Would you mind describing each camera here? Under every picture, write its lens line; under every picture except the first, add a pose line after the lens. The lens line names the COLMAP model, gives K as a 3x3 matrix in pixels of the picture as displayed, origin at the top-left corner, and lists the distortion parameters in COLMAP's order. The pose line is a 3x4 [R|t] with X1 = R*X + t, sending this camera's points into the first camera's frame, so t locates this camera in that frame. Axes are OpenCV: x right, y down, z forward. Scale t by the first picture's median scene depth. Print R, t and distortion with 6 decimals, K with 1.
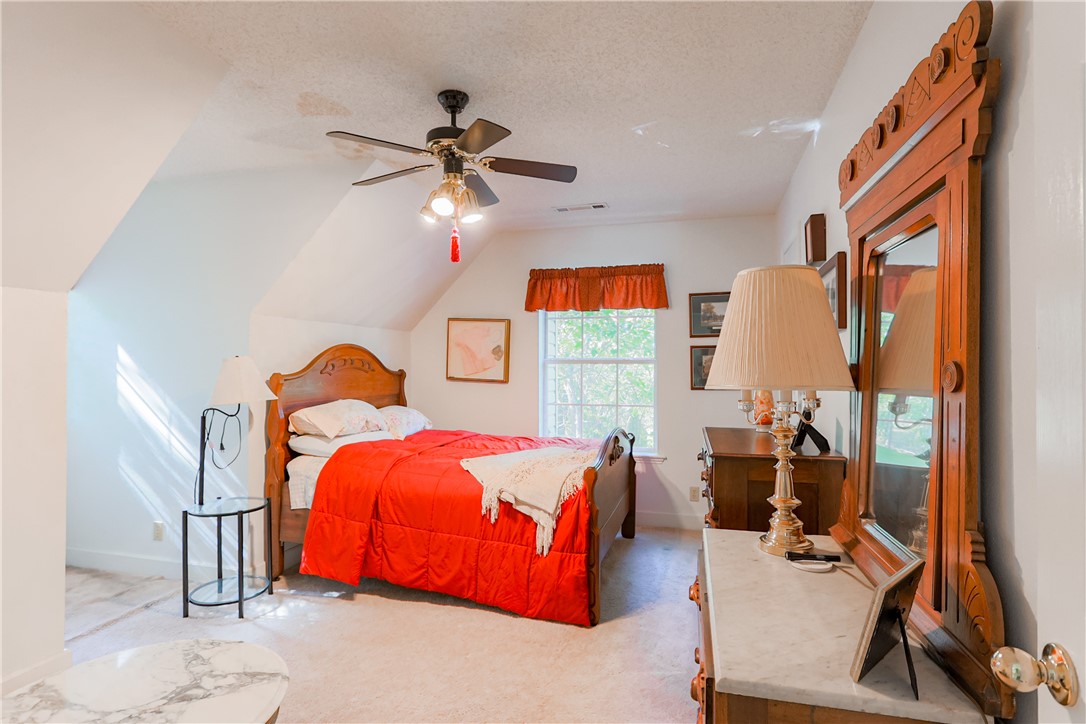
lens RADIAL K [[552.7, 0, 550.1], [0, 552.7, 362.4], [0, 0, 1]] dist [-0.009322, 0.005115]
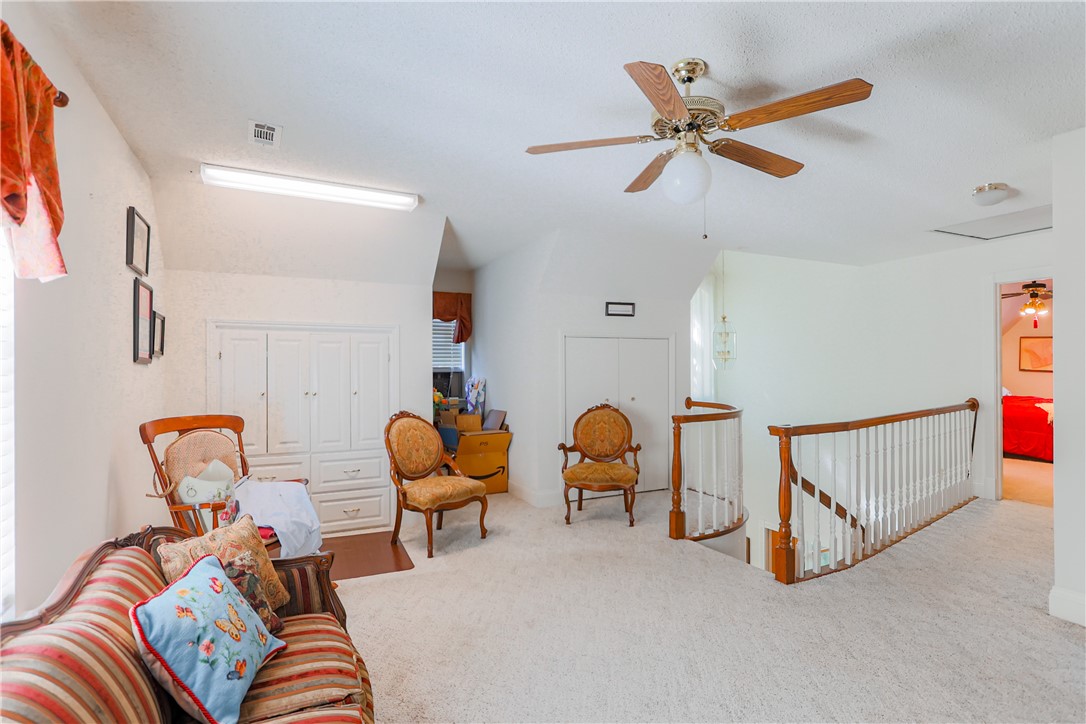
lens RADIAL K [[552.7, 0, 556.6], [0, 552.7, 360.6], [0, 0, 1]] dist [-0.009322, 0.005115]
pose [[0.668575, -0.008826, -0.743593, 0.234890], [0.009720, 0.999948, -0.003130, -0.019084], [0.743582, -0.005135, 0.668626, -2.227971]]
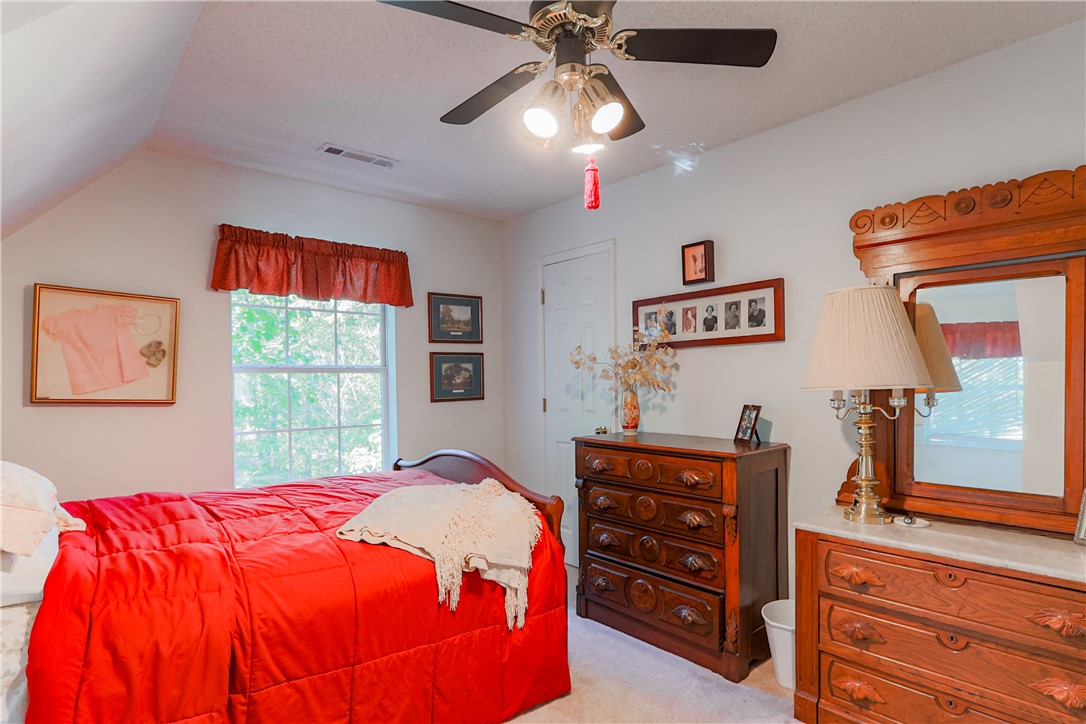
lens RADIAL K [[579.5, 0, 545.5], [0, 579.5, 371.7], [0, 0, 1]] dist [-0.005733, -0.000561]
pose [[0.542803, 0.001706, 0.839858, -0.641731], [0.002272, 0.999991, -0.003499, 0.007413], [-0.839857, 0.003807, 0.542795, 0.538598]]
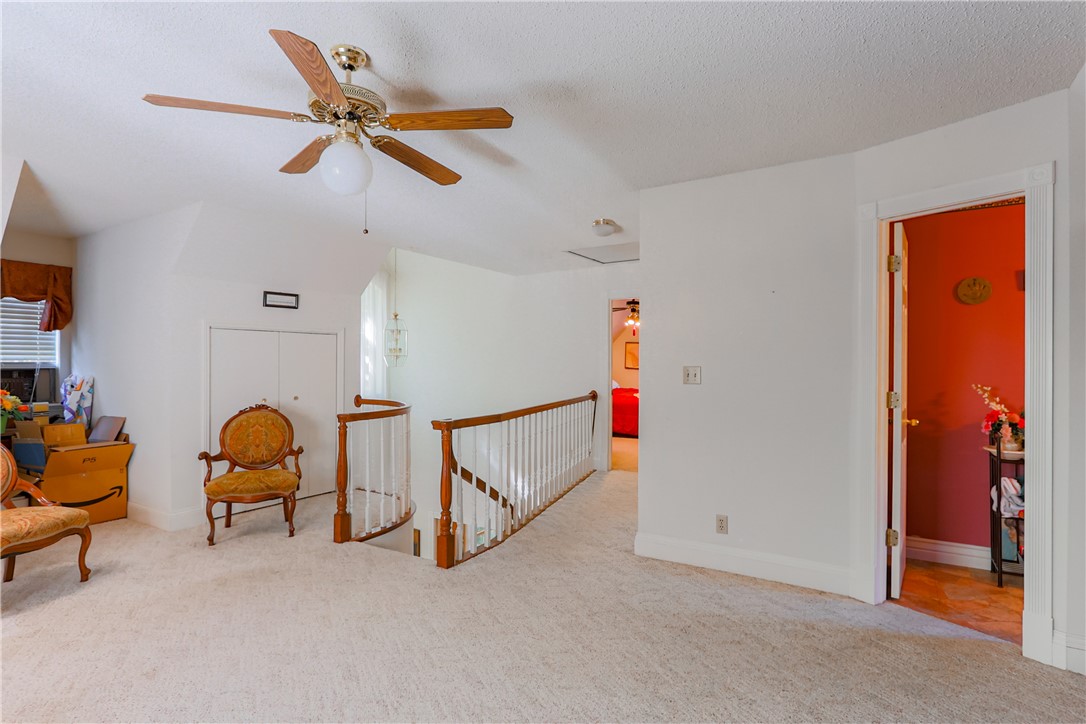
lens RADIAL K [[552.7, 0, 545.5], [0, 552.7, 360.5], [0, 0, 1]] dist [-0.009322, 0.005115]
pose [[0.958706, 0.003008, -0.284385, 0.256880], [-0.001993, 0.999991, 0.003861, -0.018591], [0.284393, -0.003135, 0.958703, -2.213939]]
